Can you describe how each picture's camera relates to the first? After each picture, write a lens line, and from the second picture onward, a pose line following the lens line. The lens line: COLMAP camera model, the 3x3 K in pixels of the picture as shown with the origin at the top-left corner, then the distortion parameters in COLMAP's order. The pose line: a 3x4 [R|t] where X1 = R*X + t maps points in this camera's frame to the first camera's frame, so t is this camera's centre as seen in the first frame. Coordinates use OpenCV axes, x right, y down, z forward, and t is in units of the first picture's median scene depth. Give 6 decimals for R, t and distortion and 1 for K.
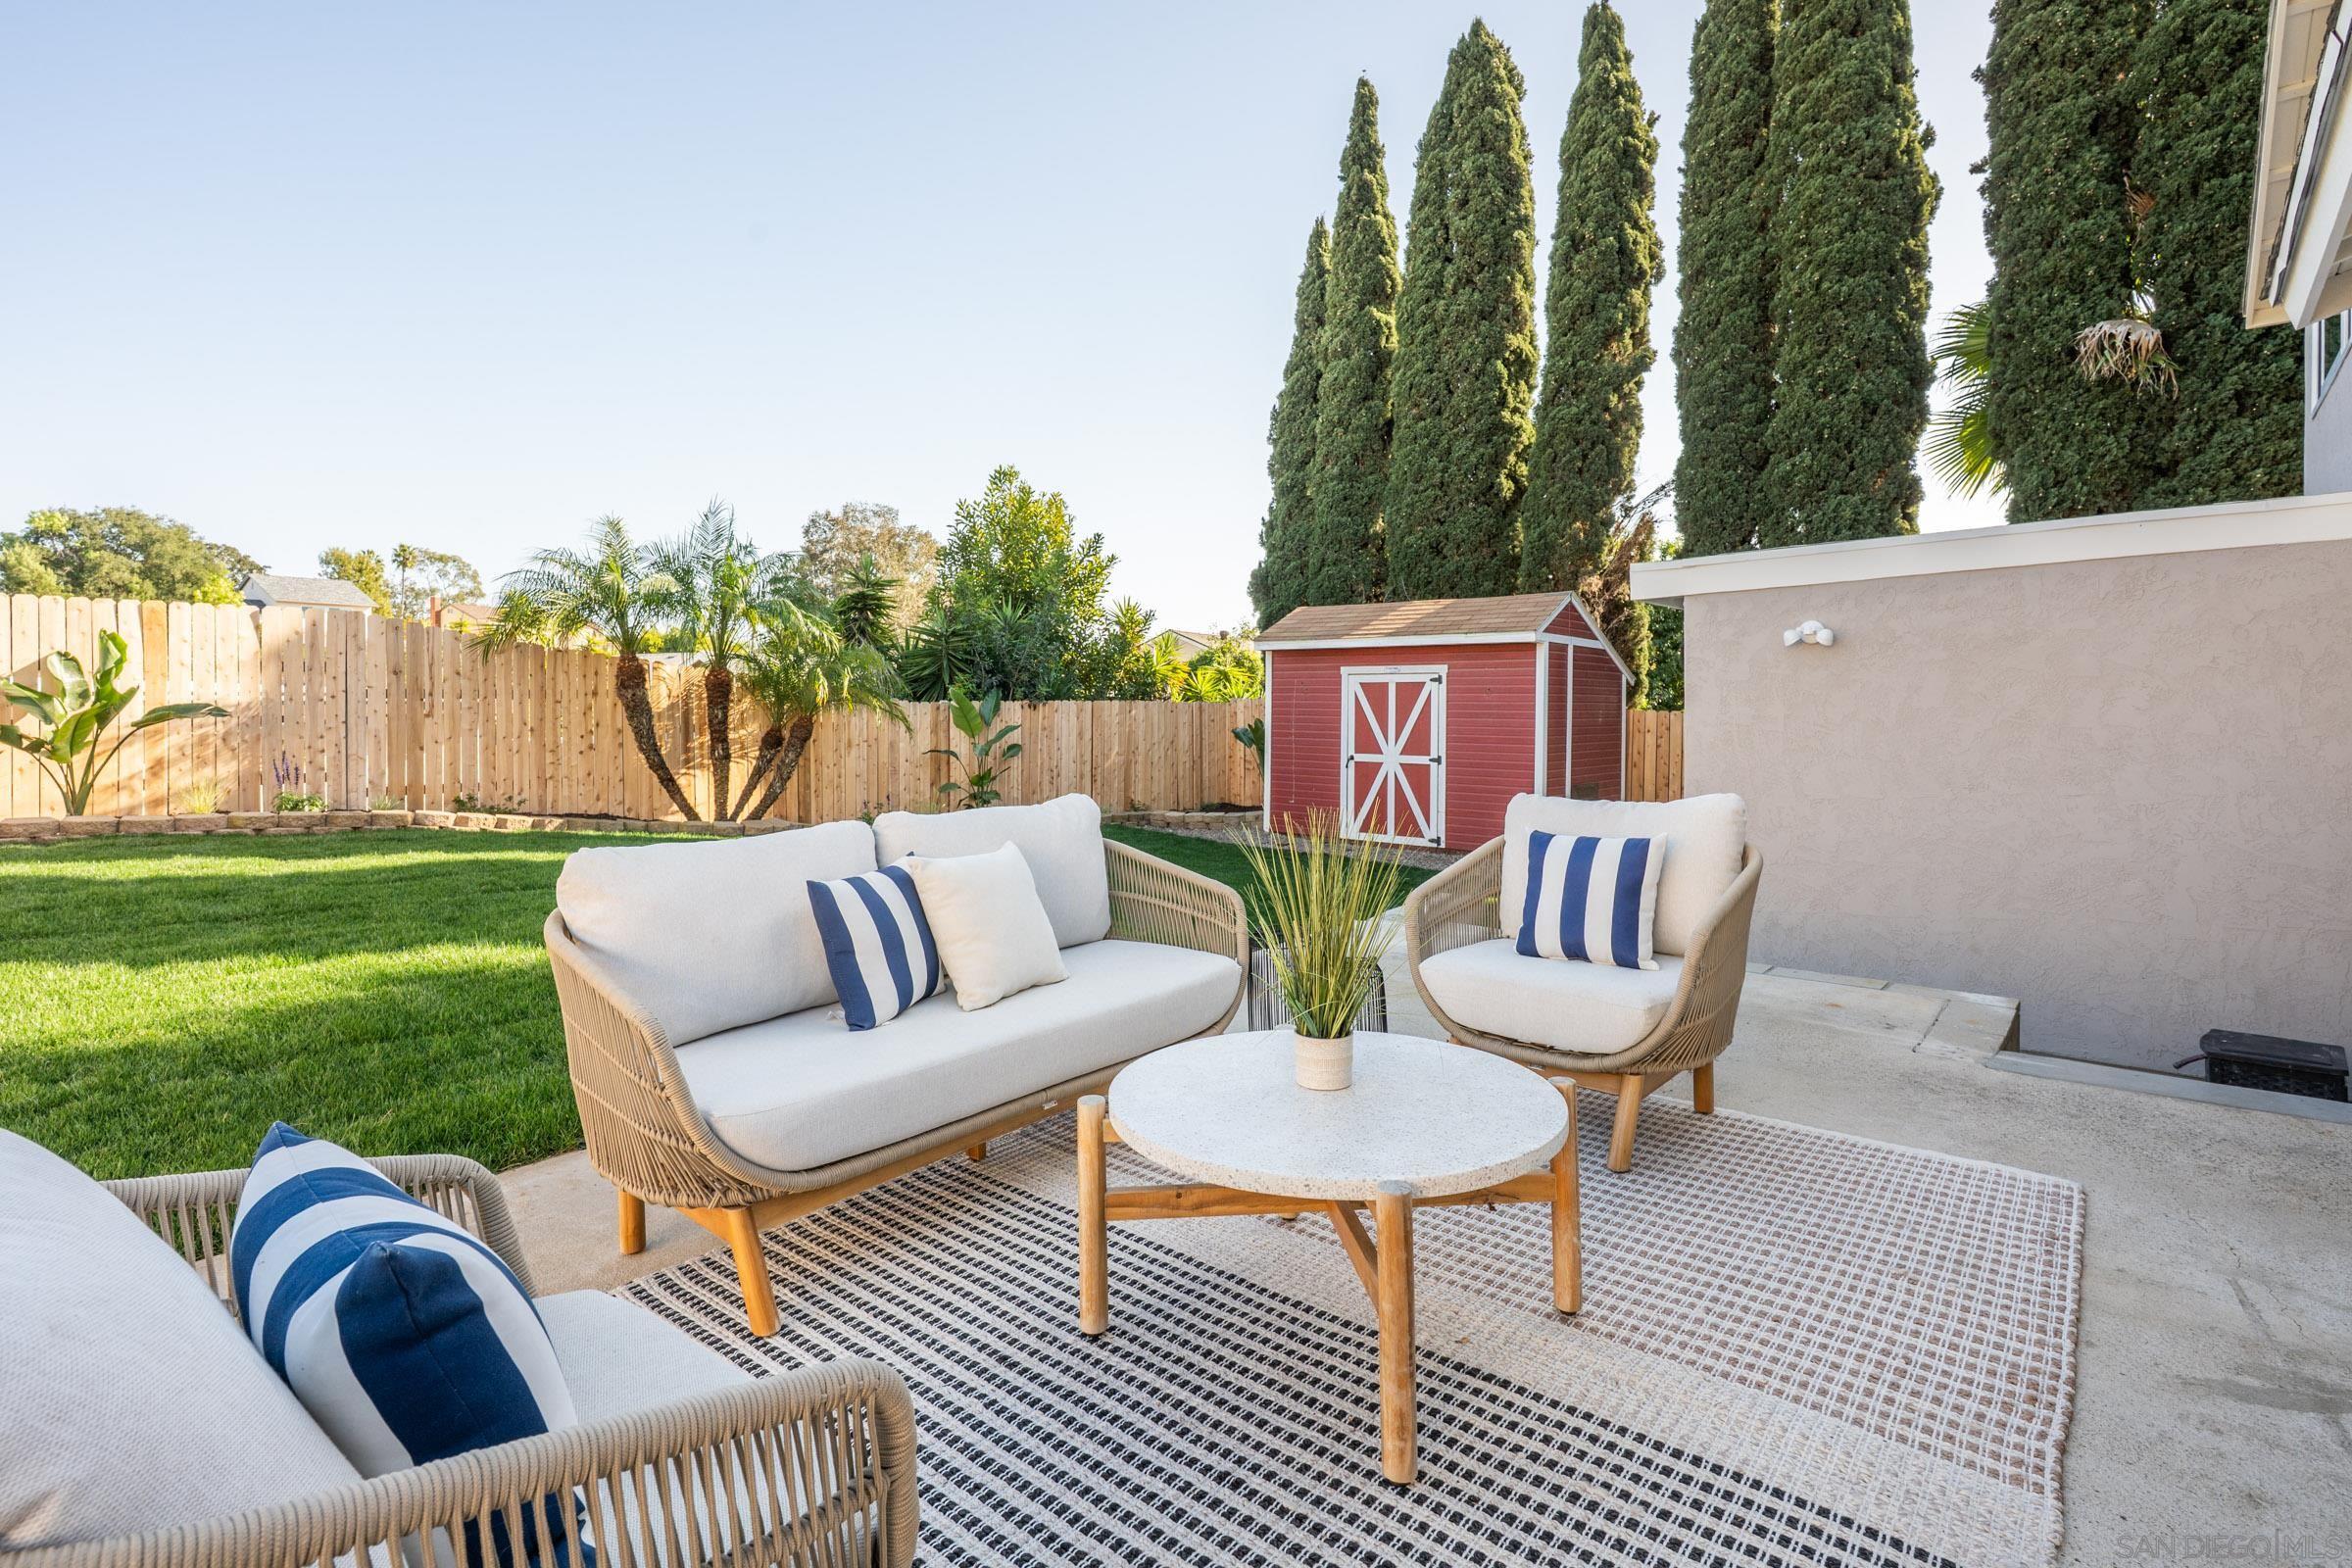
lens RADIAL K [[1147.2, 0, 1214.8], [0, 1147.2, 706.4], [0, 0, 1]] dist [0.001499, 0.000627]
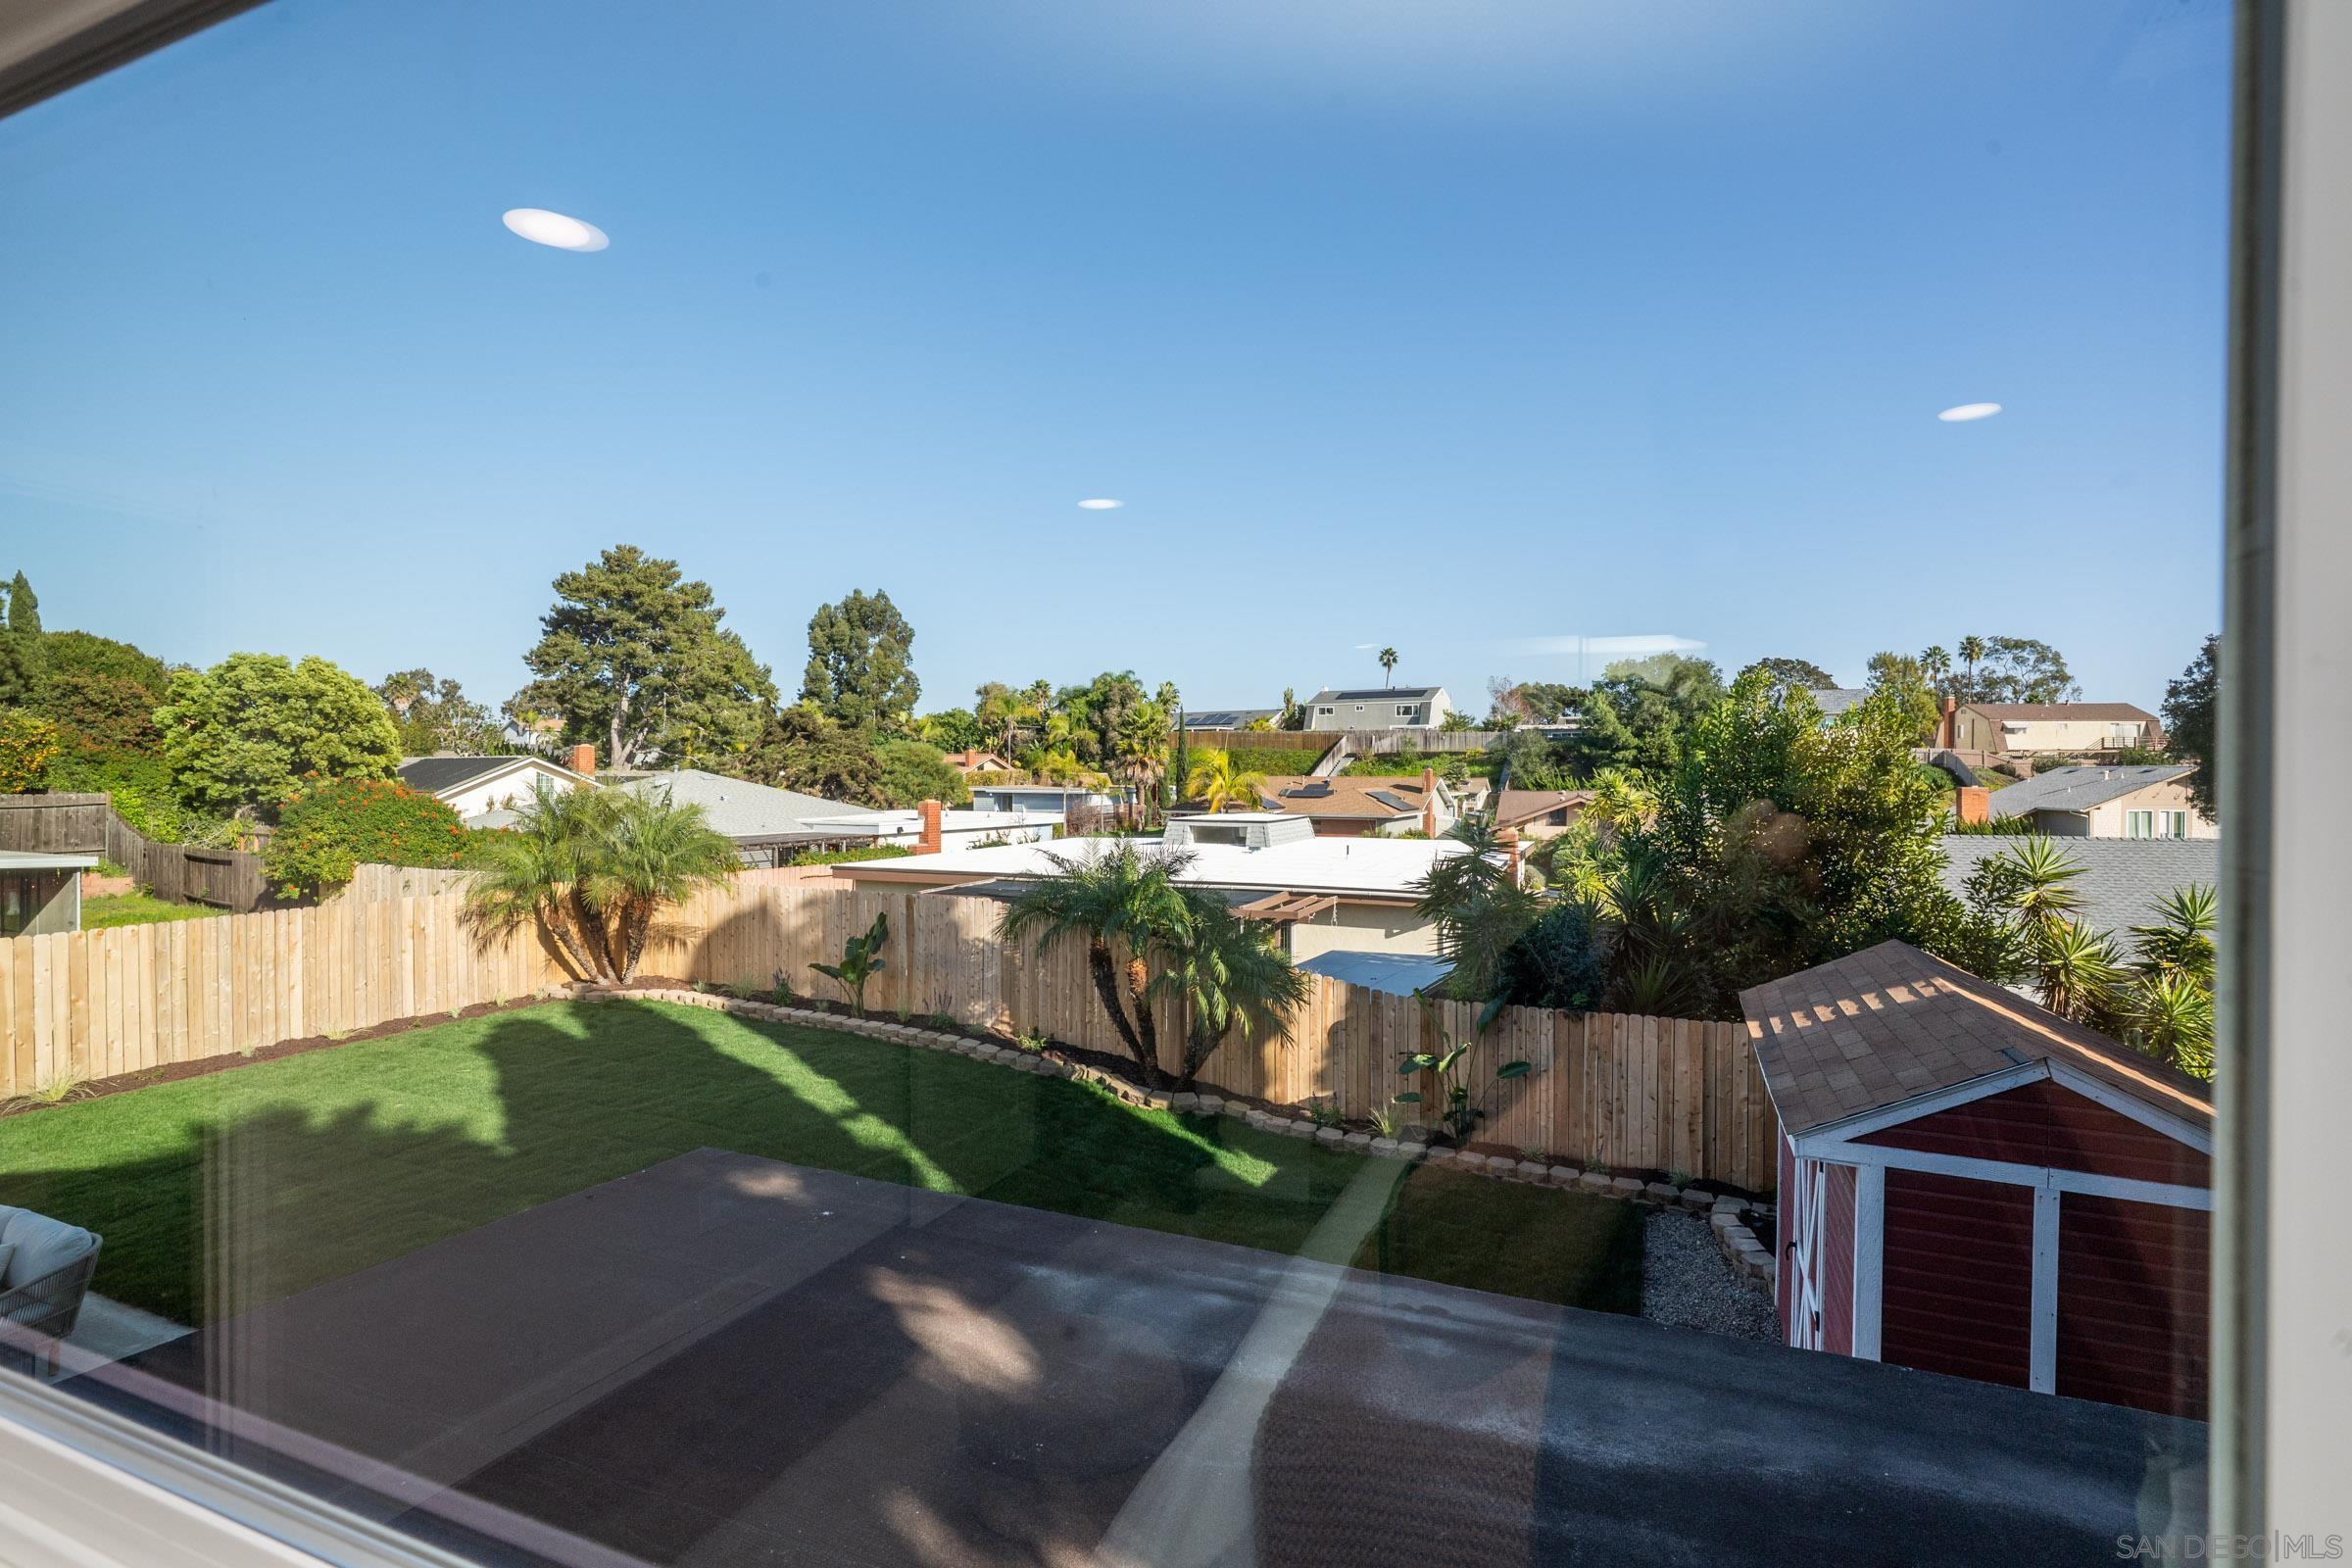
lens RADIAL K [[1147.2, 0, 1156.9], [0, 1147.2, 782.9], [0, 0, 1]] dist [0.001499, 0.000627]
pose [[0.275097, 0.009507, -0.961370, 0.460151], [-0.007144, 0.999944, 0.007844, -0.145667], [0.961390, 0.004710, 0.275149, 0.436126]]
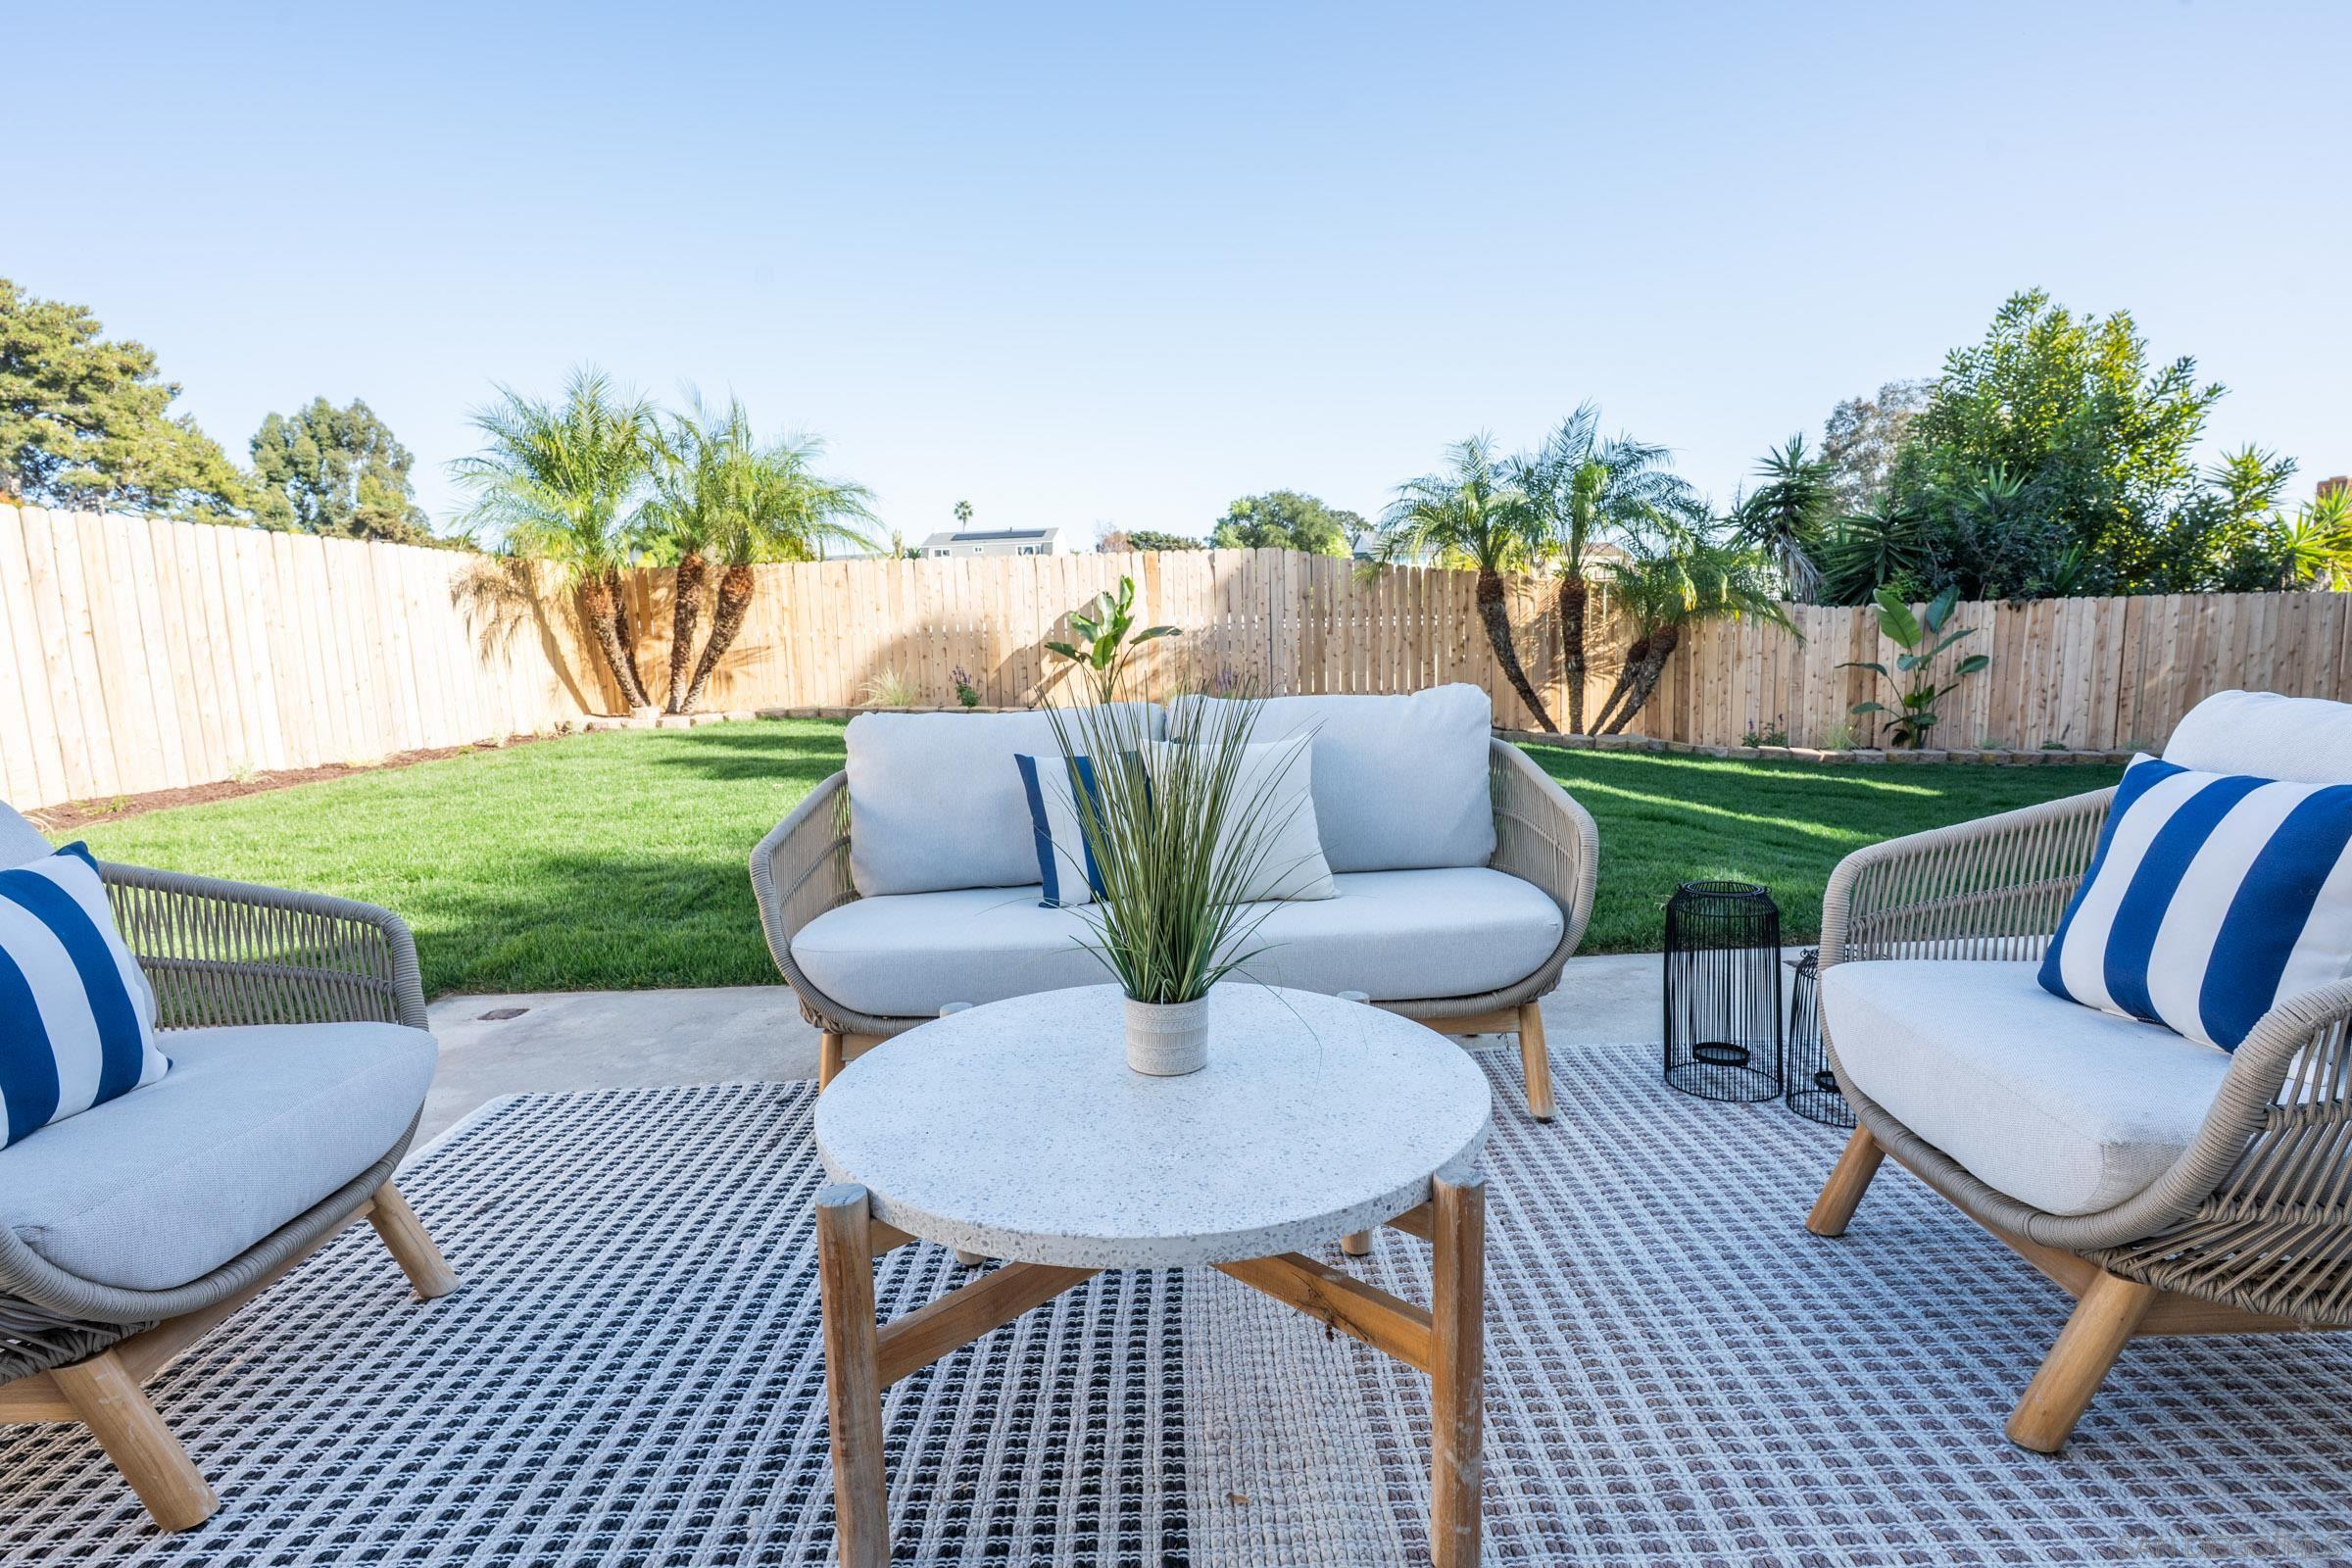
lens RADIAL K [[1147.2, 0, 1174.7], [0, 1147.2, 776.6], [0, 0, 1]] dist [0.001499, 0.000627]
pose [[0.643943, 0.069590, -0.761902, 0.063272], [0.028423, 0.992991, 0.114720, 0.007537], [0.764545, -0.095529, 0.637452, 0.059511]]
